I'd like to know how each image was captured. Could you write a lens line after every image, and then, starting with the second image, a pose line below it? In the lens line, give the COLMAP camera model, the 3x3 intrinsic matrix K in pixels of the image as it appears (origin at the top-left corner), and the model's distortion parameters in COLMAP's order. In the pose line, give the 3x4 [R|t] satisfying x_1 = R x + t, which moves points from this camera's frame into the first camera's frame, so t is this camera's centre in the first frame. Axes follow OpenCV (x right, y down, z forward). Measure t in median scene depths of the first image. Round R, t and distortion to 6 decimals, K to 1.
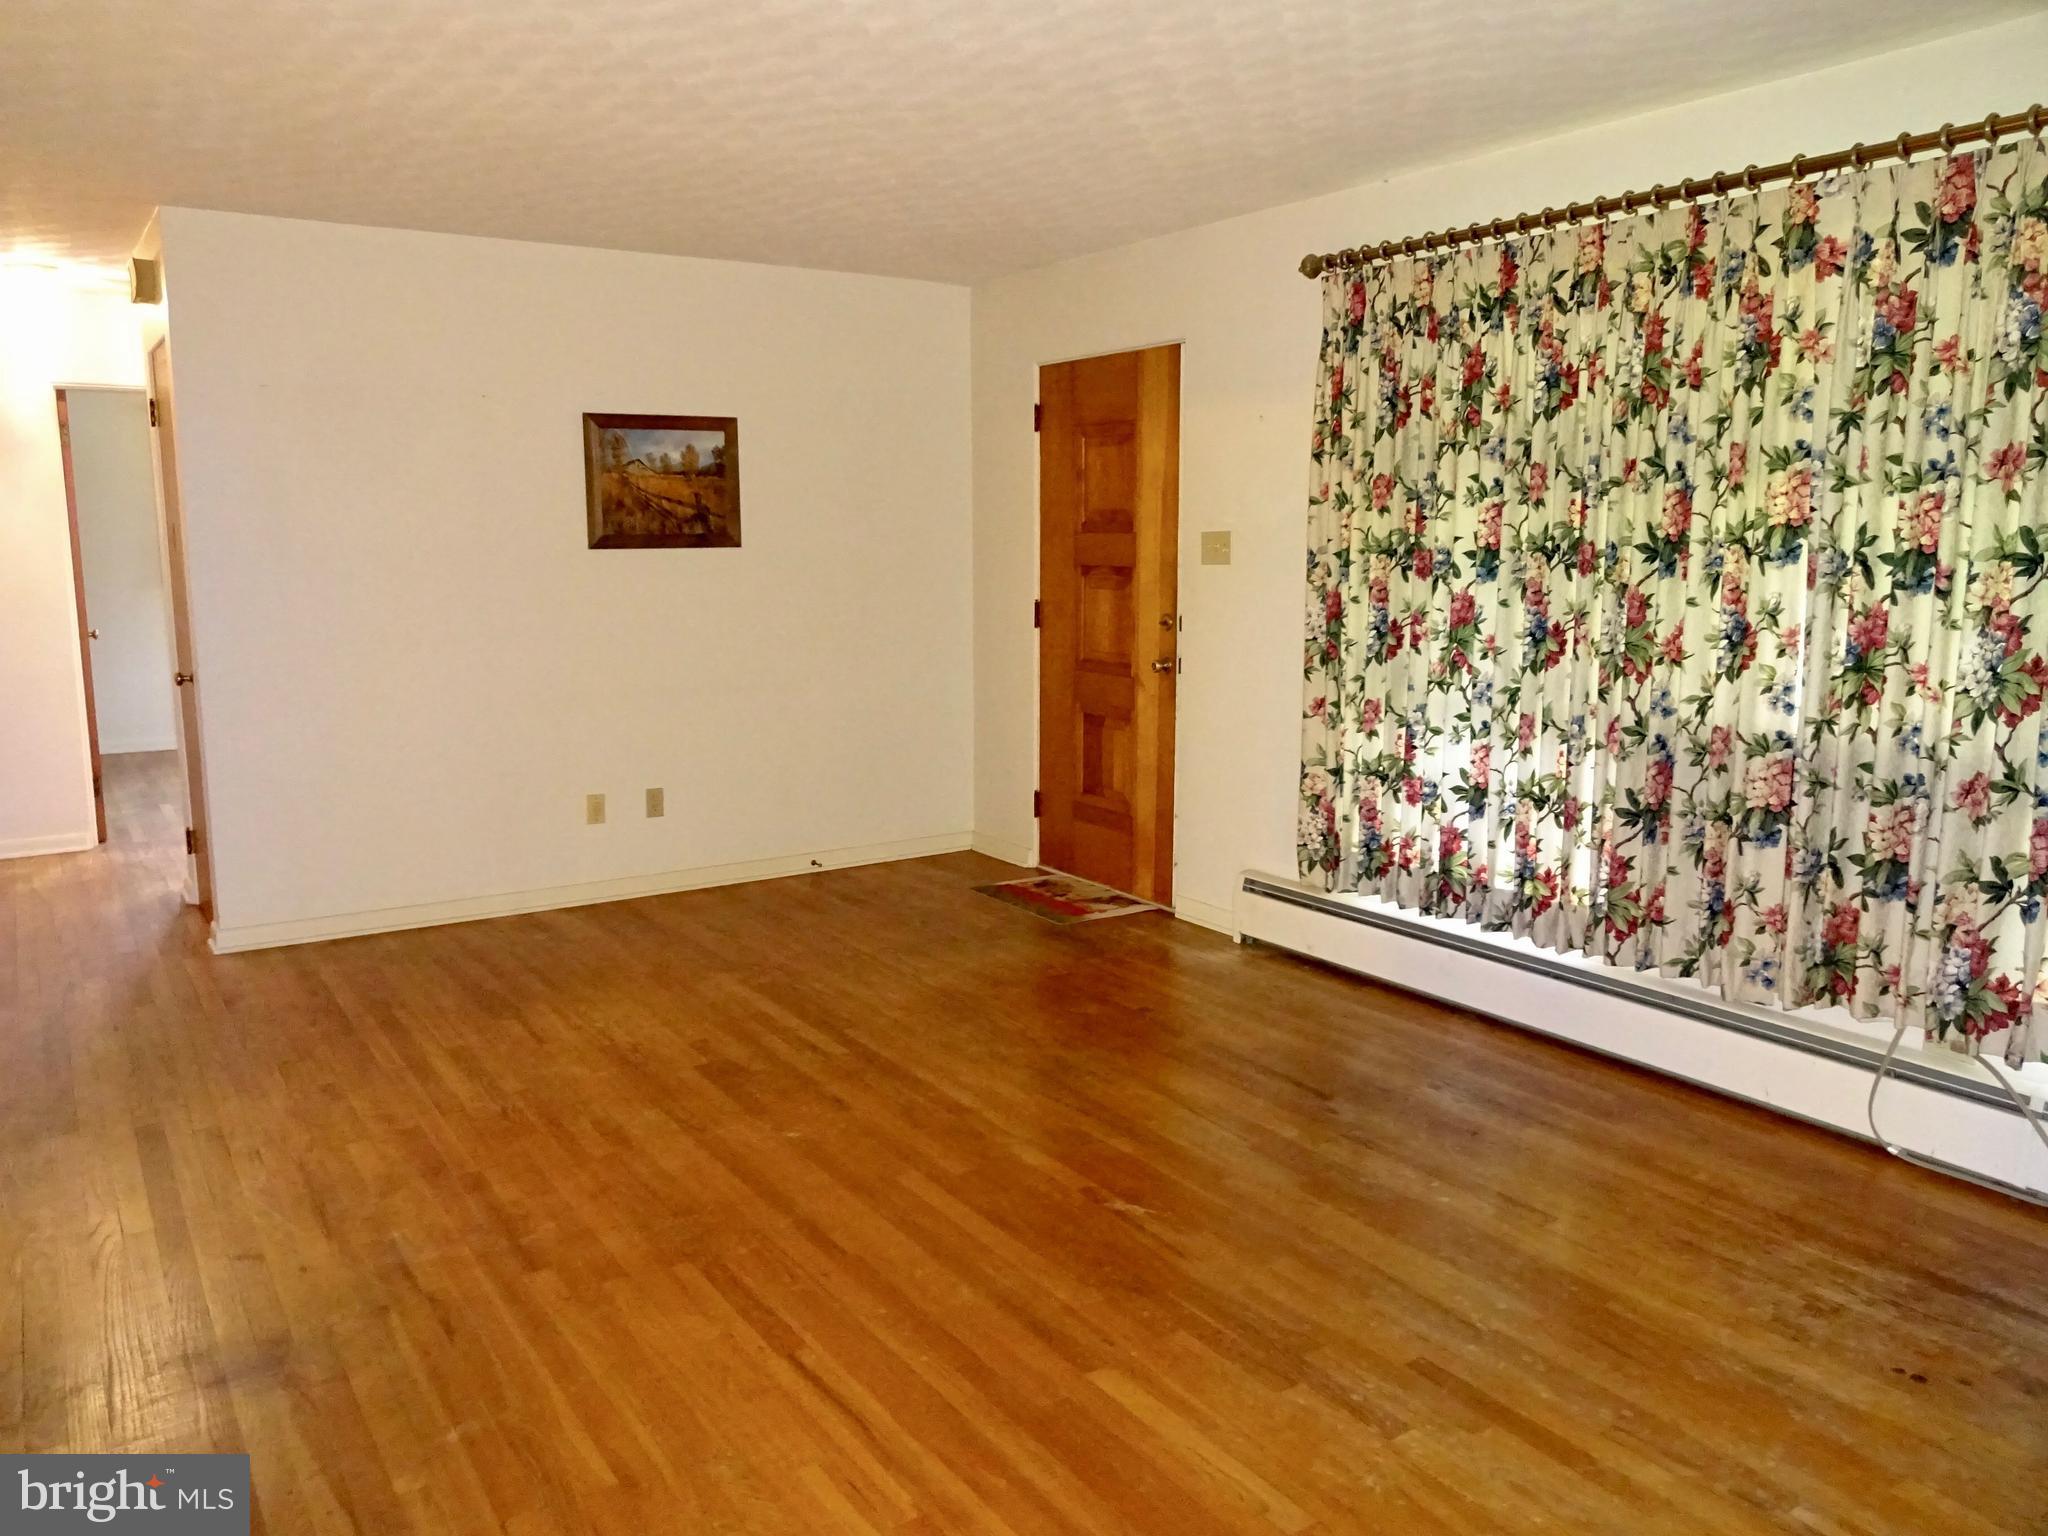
lens RADIAL K [[1507.8, 0, 1018.7], [0, 1507.8, 763.1], [0, 0, 1]] dist [-0.003369, -0.001806]
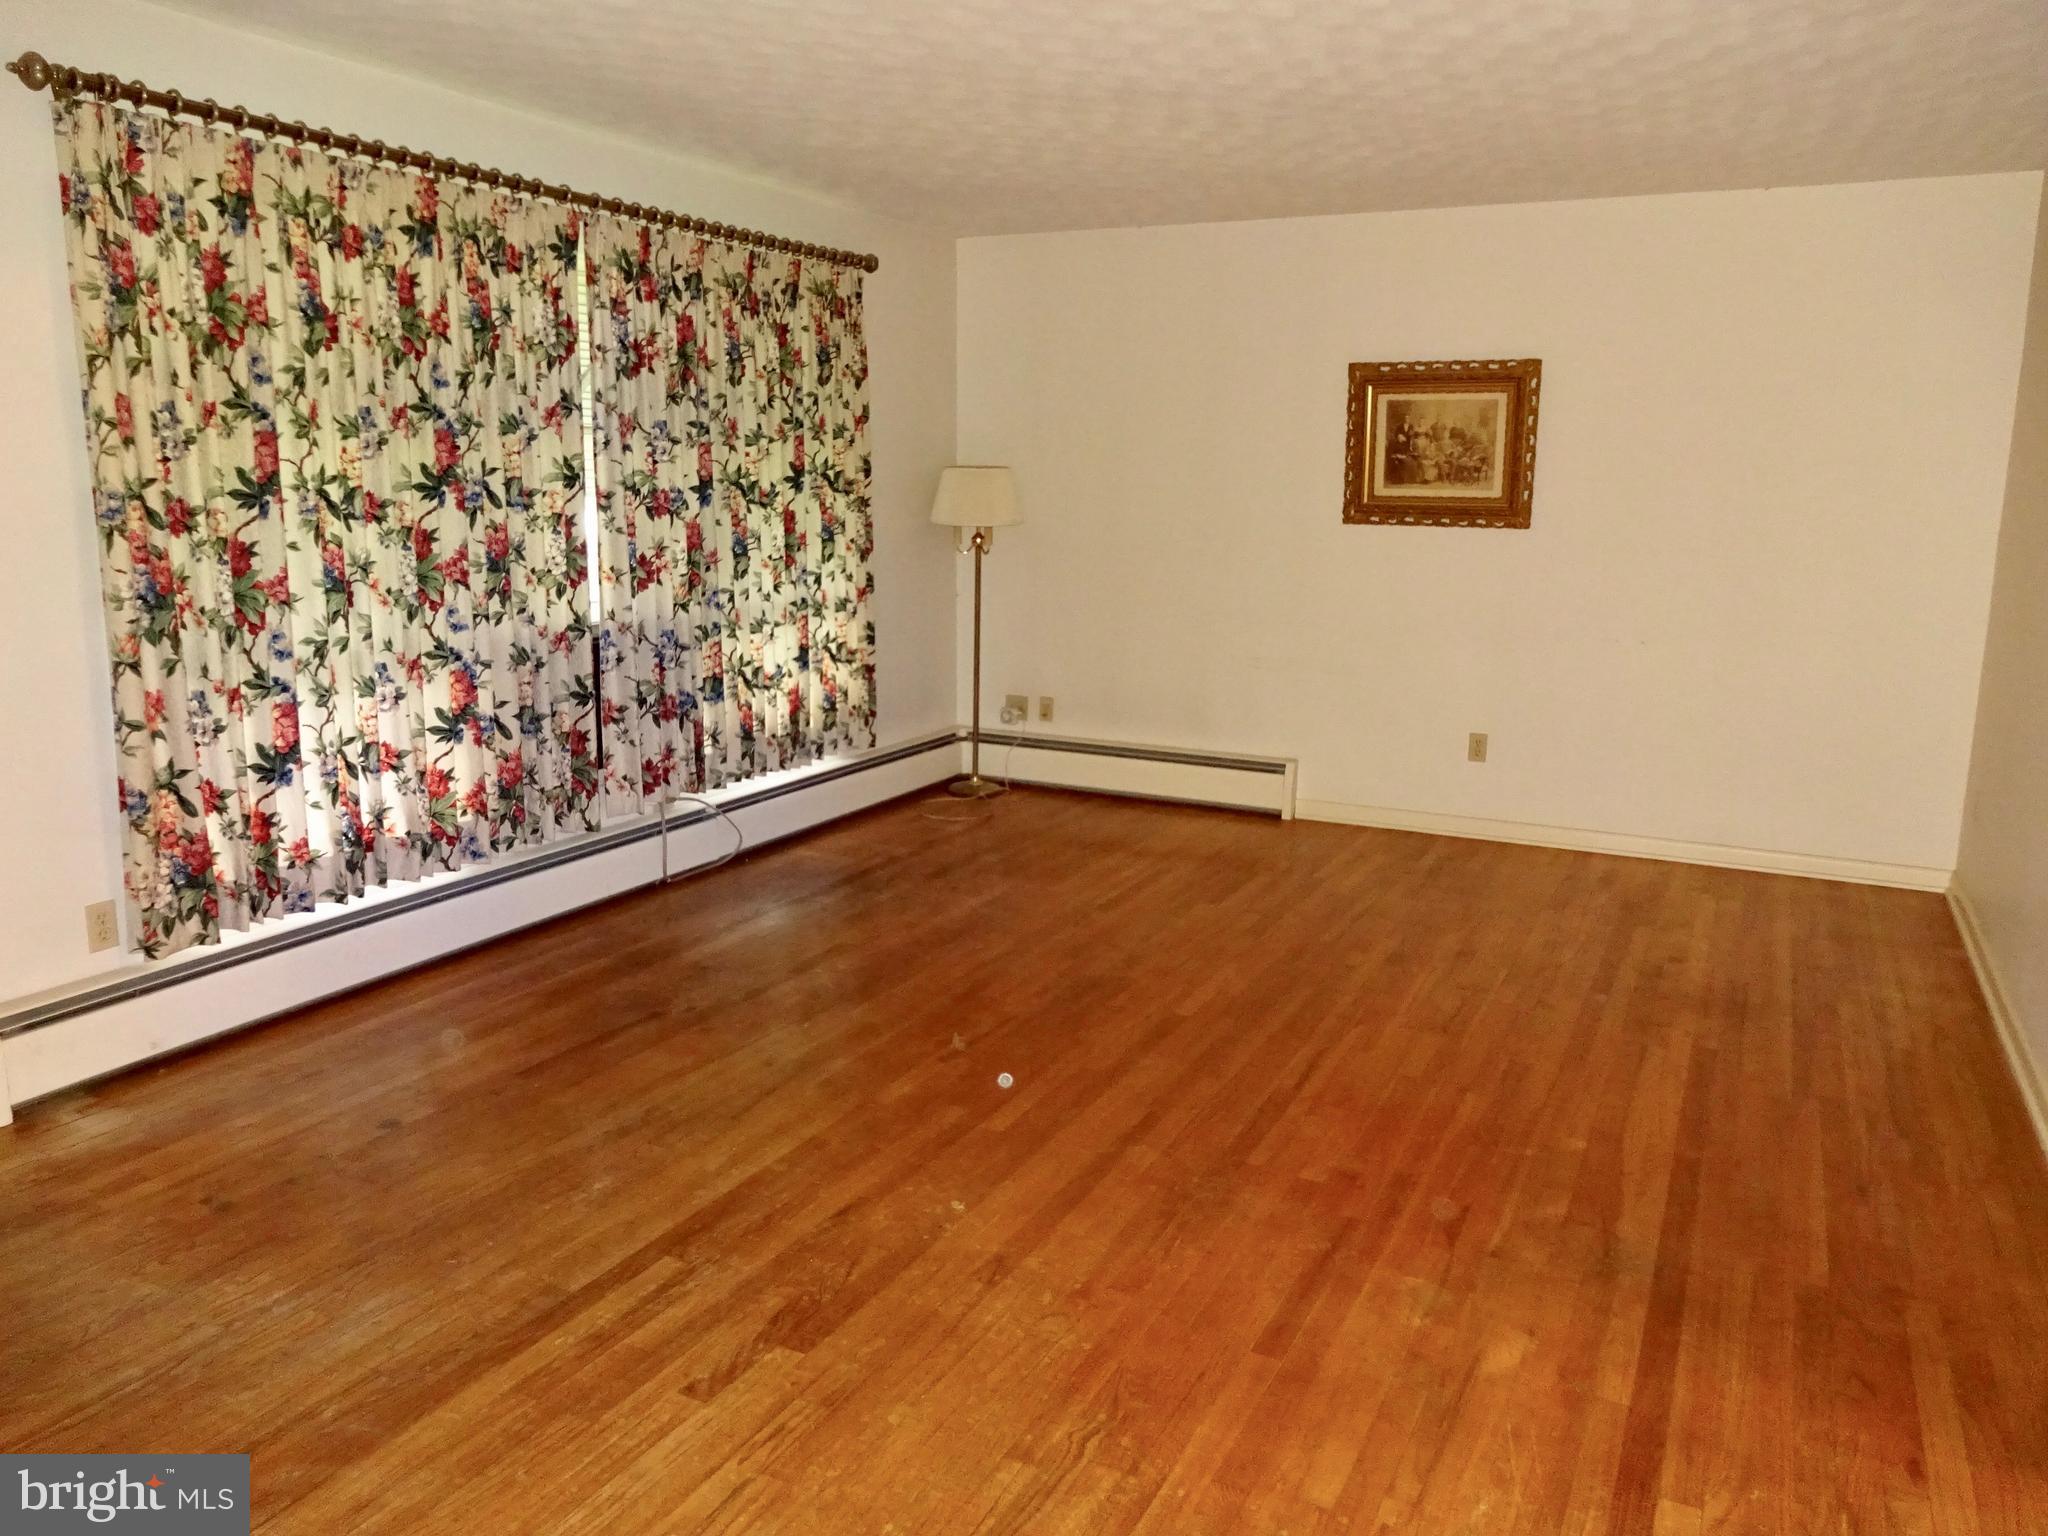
lens RADIAL K [[1507.8, 0, 1026.7], [0, 1507.8, 757.8], [0, 0, 1]] dist [-0.003369, -0.001806]
pose [[-0.499807, -0.163804, 0.850507, -0.818189], [0.120910, 0.959144, 0.255780, -0.194515], [-0.857656, 0.230675, -0.459581, 1.266802]]
